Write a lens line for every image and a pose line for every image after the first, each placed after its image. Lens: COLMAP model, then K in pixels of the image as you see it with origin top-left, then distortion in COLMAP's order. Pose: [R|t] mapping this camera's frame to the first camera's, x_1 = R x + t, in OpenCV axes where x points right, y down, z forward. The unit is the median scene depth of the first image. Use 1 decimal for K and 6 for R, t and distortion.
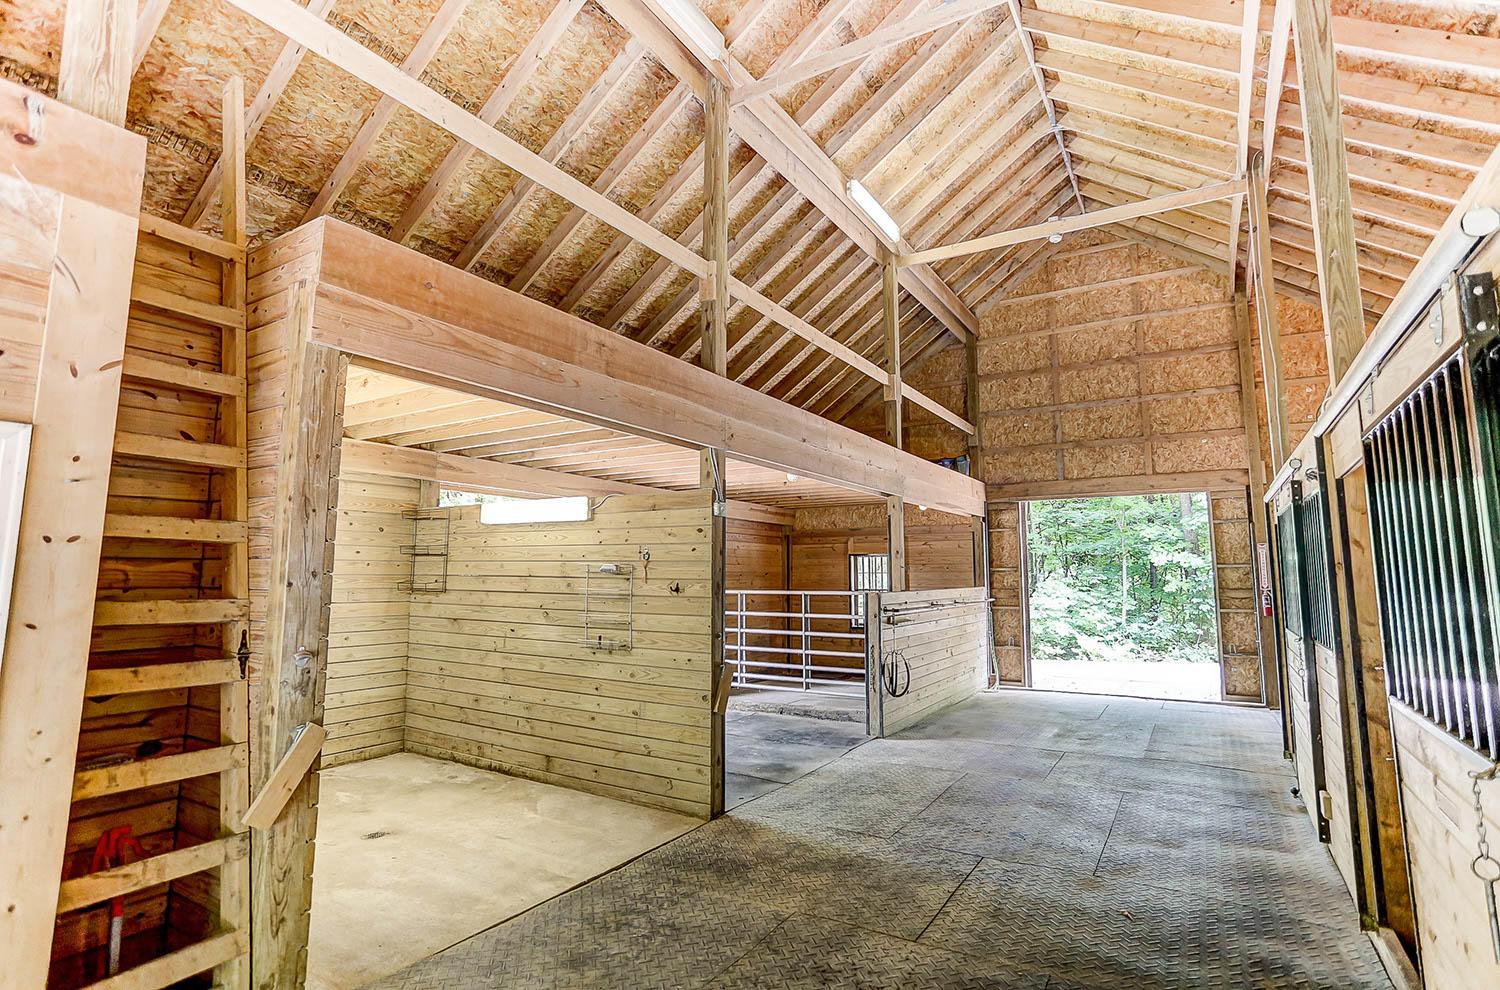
lens RADIAL K [[730.8, 0, 759.8], [0, 730.8, 486.6], [0, 0, 1]] dist [-0.000995, 0.001626]
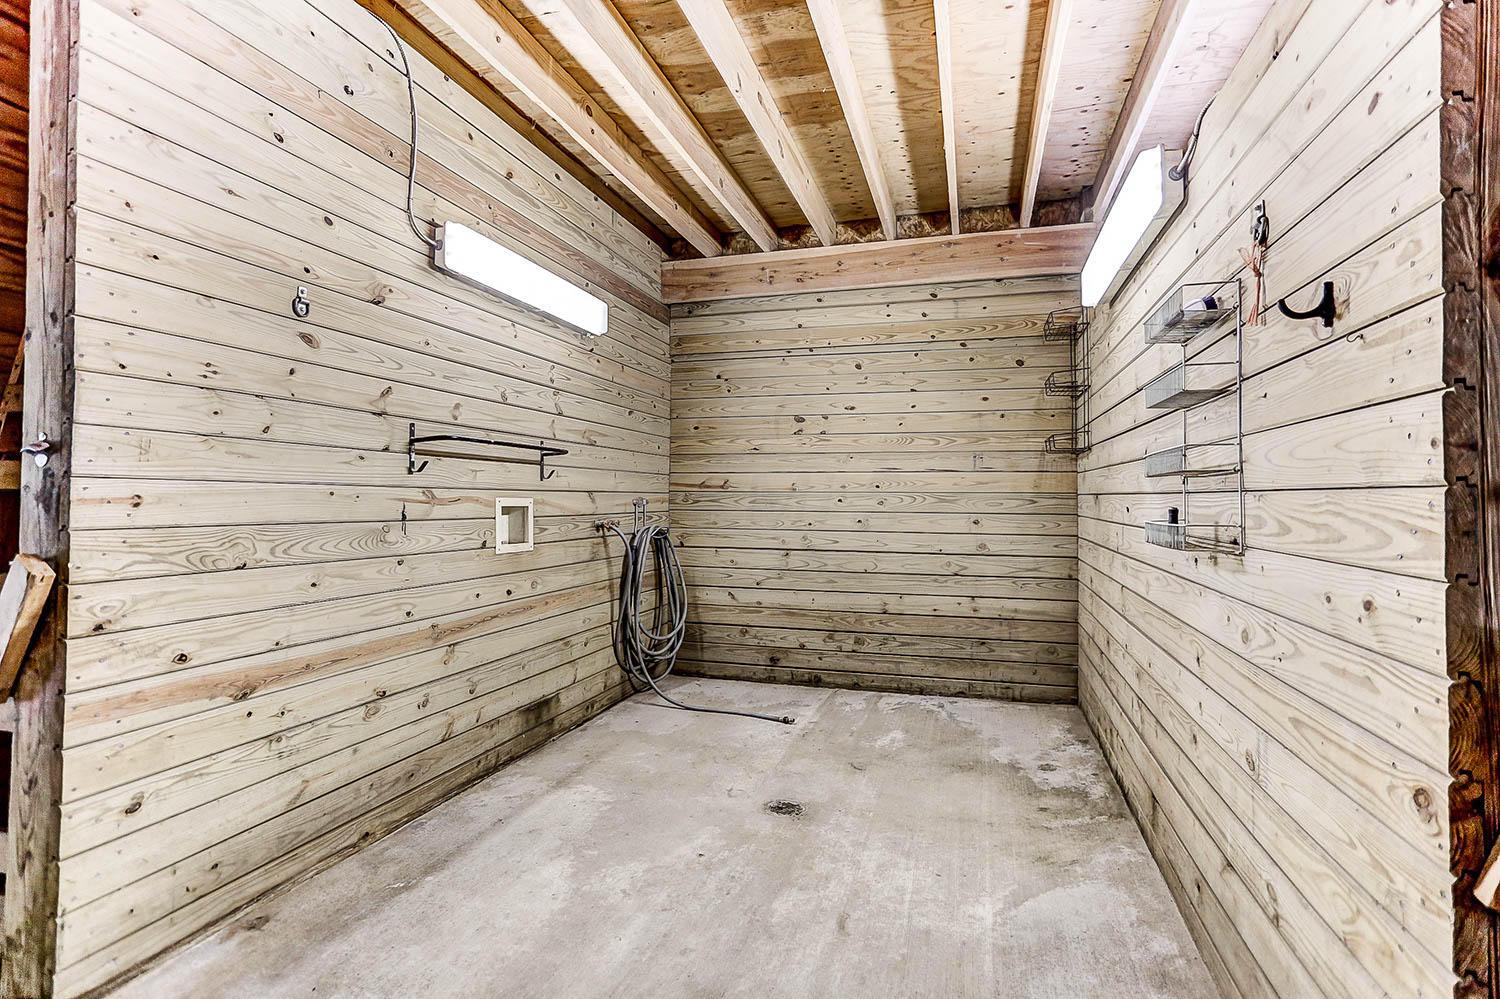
lens RADIAL K [[730.8, 0, 751.8], [0, 730.8, 492.9], [0, 0, 1]] dist [-0.000995, 0.001626]
pose [[0.258387, -0.018535, -0.965864, 0.095280], [0.119016, 0.992810, 0.012787, 0.257069], [0.958682, -0.118258, 0.258735, 1.089827]]
